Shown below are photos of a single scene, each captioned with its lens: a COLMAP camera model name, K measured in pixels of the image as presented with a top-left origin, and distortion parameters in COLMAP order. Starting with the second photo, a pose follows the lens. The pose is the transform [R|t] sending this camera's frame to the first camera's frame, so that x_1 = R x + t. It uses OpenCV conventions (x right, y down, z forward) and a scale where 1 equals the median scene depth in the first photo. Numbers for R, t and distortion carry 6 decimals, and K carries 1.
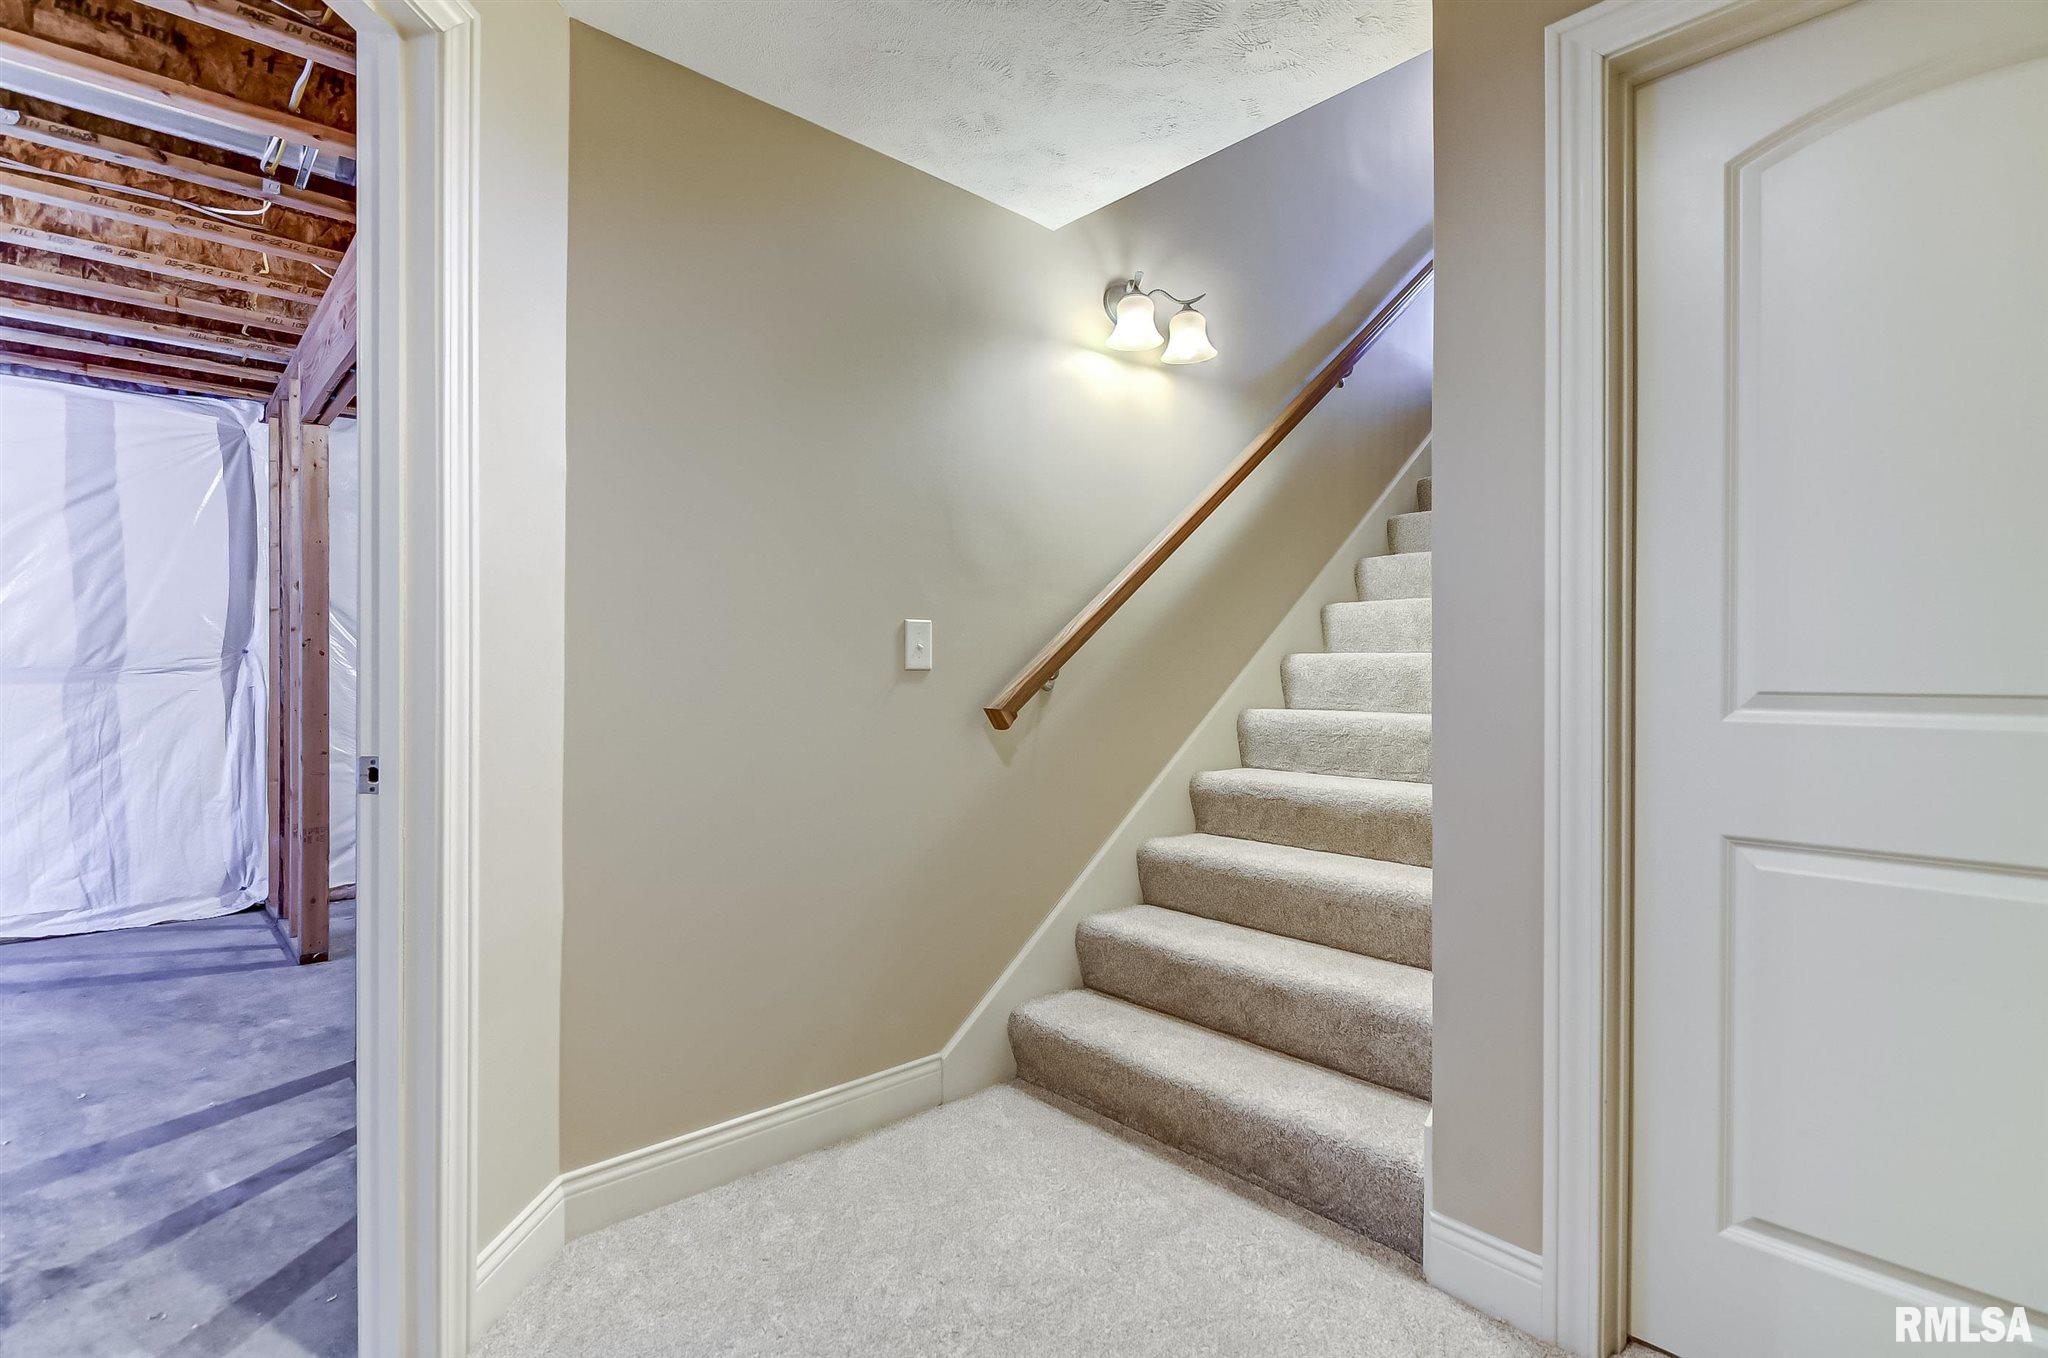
lens RADIAL K [[980.0, 0, 1019.2], [0, 980.0, 672.4], [0, 0, 1]] dist [0.012709, -0.010706]
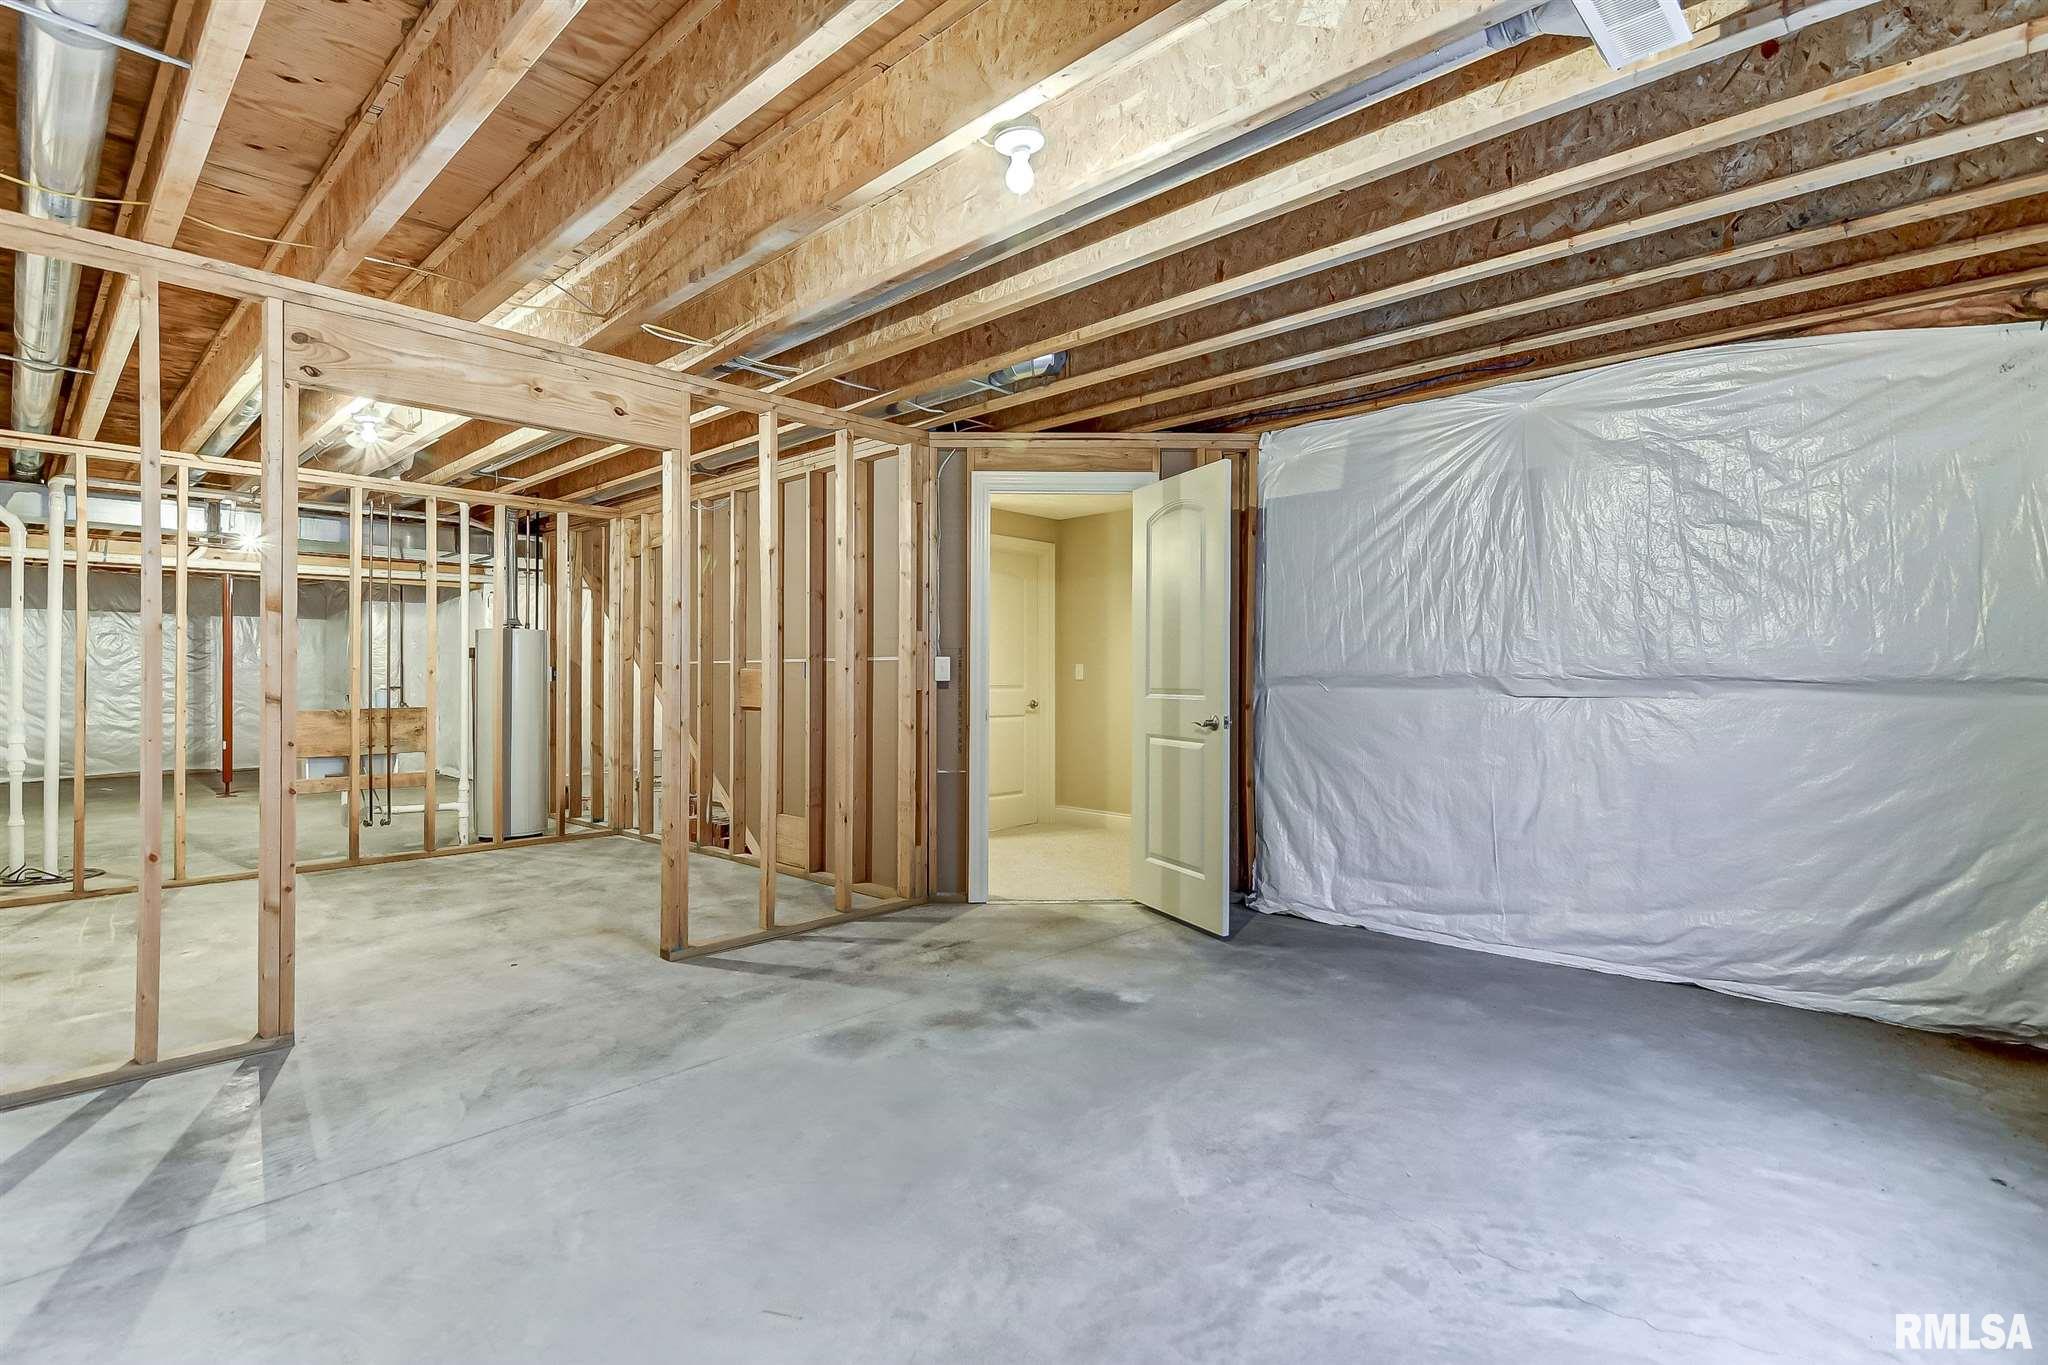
lens RADIAL K [[980.0, 0, 1034.3], [0, 980.0, 677.4], [0, 0, 1]] dist [0.012709, -0.010706]
pose [[-0.088665, -0.005500, 0.996046, -1.377754], [0.002373, 0.999981, 0.005733, -0.007321], [-0.996059, 0.002872, -0.088650, 0.402982]]
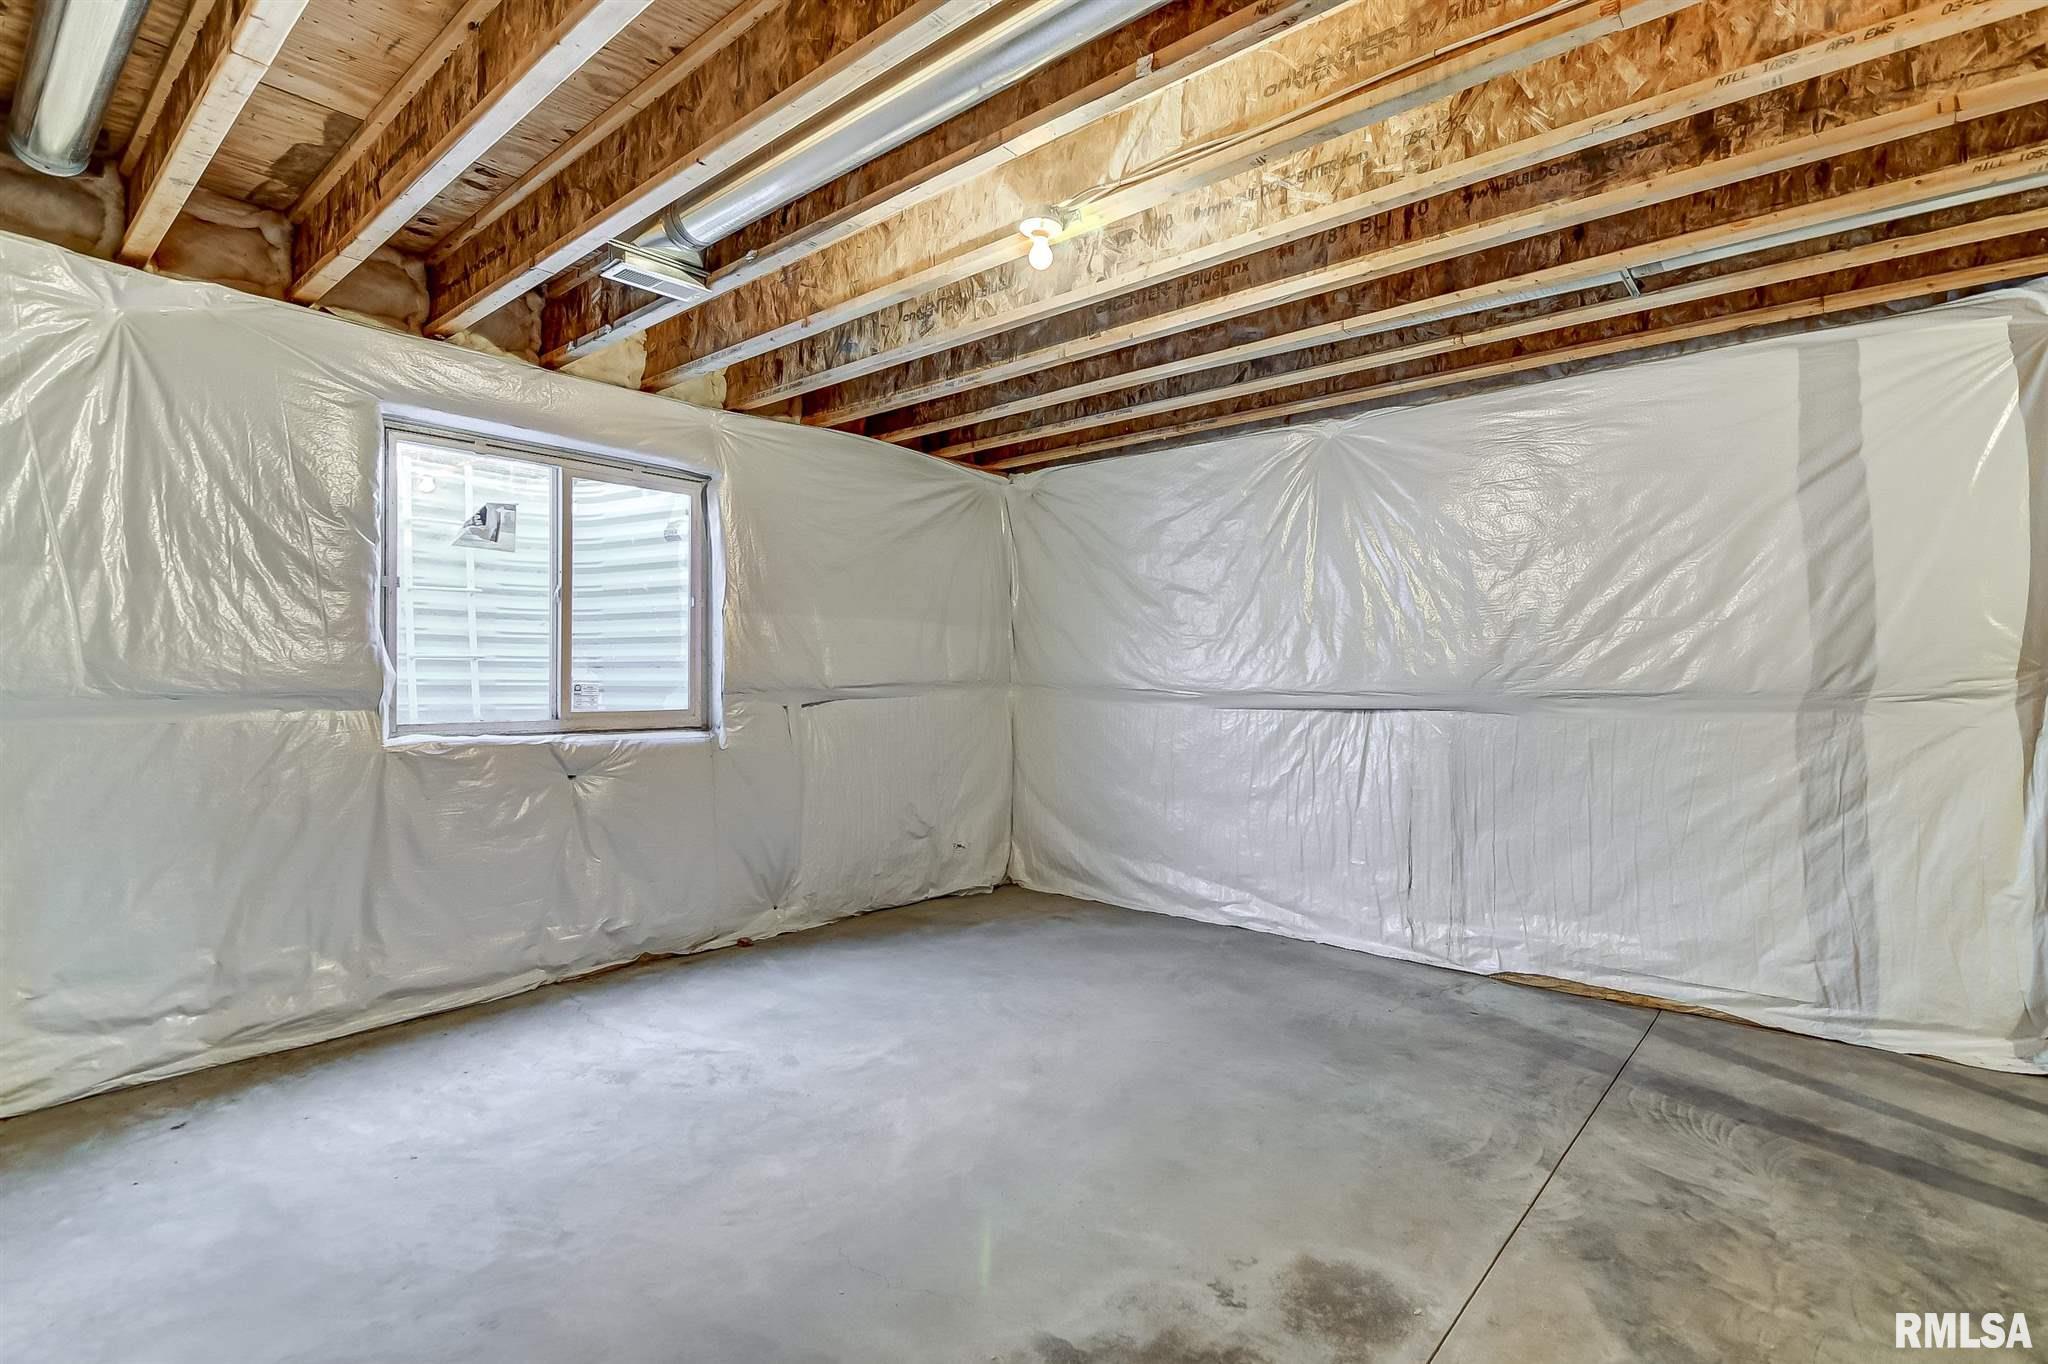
lens RADIAL K [[980.0, 0, 1016.6], [0, 980.0, 680.8], [0, 0, 1]] dist [0.012709, -0.010706]
pose [[0.119533, -0.005917, -0.992813, -0.259028], [-0.006451, 0.999957, -0.006736, -0.005147], [0.992809, 0.007210, 0.119490, 0.278715]]
